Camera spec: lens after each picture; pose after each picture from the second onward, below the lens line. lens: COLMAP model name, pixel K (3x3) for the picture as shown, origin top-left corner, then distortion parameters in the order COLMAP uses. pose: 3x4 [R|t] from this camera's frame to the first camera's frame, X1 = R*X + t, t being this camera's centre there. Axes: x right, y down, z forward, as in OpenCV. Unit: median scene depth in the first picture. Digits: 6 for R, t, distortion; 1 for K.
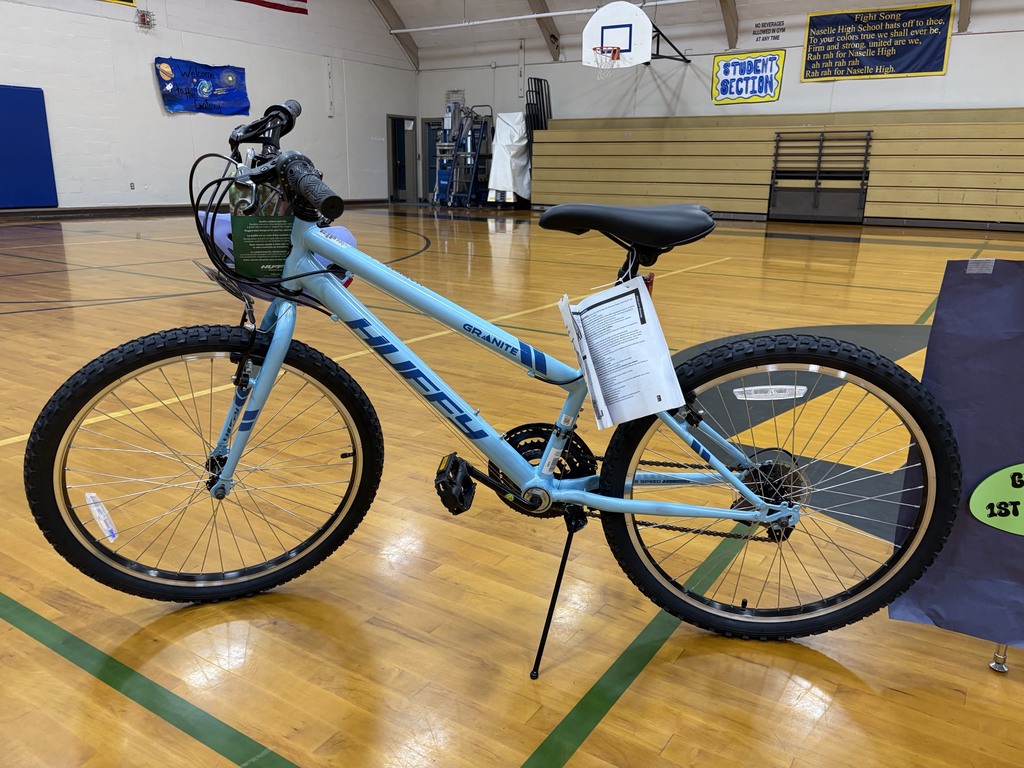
lens RADIAL K [[805.7, 0, 512.0], [0, 805.7, 384.0], [0, 0, 1]] dist [0.067515, -0.087621]
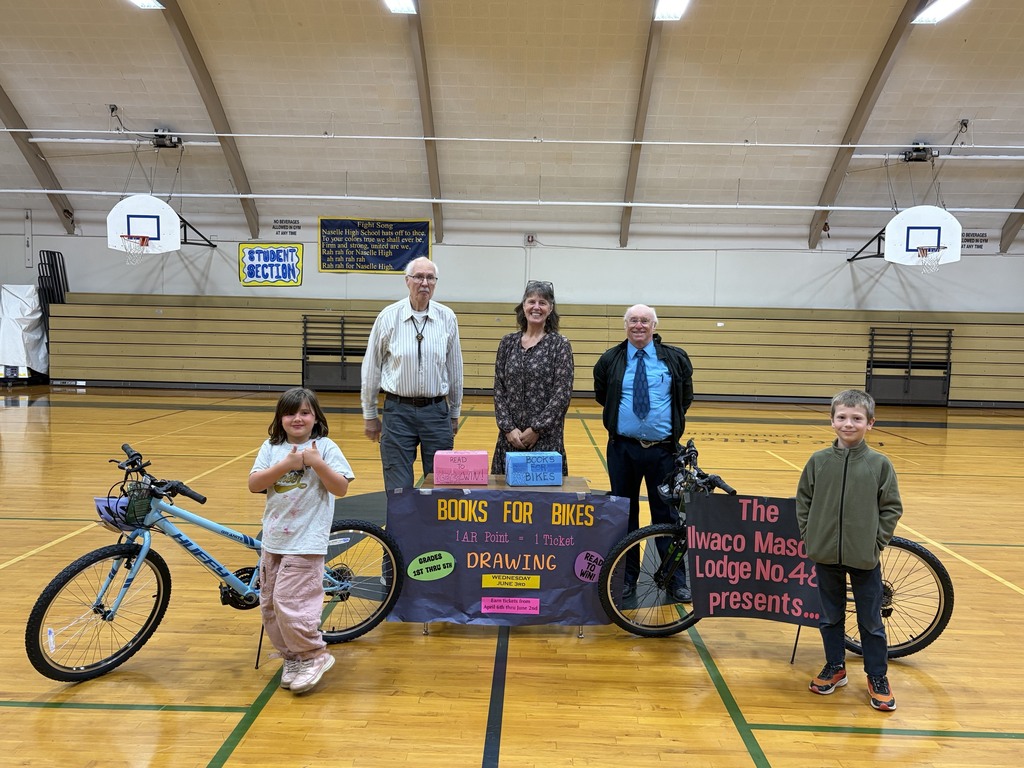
lens RADIAL K [[862.4, 0, 512.0], [0, 862.4, 384.0], [0, 0, 1]] dist [0.055404, -0.050200]
pose [[0.855700, -0.034157, 0.516344, -0.049062], [0.128562, 0.980567, -0.148190, -0.000219], [-0.501248, 0.193188, 0.843462, -0.137205]]
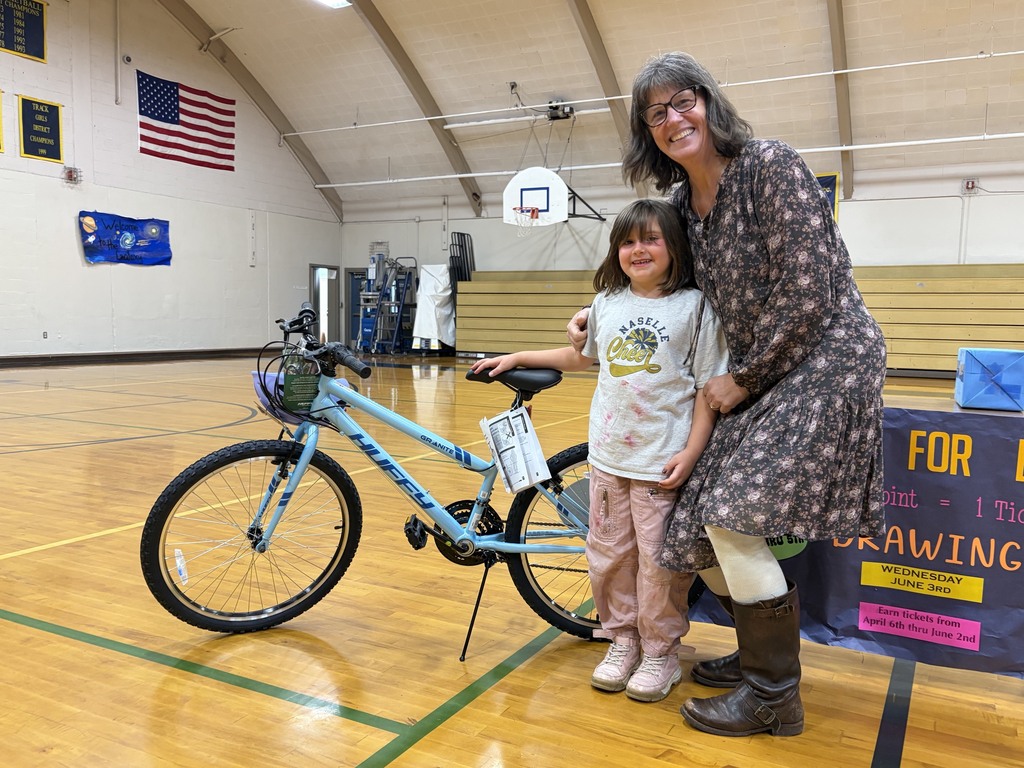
lens RADIAL K [[862.4, 0, 512.0], [0, 862.4, 384.0], [0, 0, 1]] dist [0.055404, -0.050200]
pose [[0.996053, -0.004636, 0.088636, -0.002097], [0.020342, 0.983977, -0.177131, 0.010008], [-0.086394, 0.178235, 0.980188, -0.056238]]
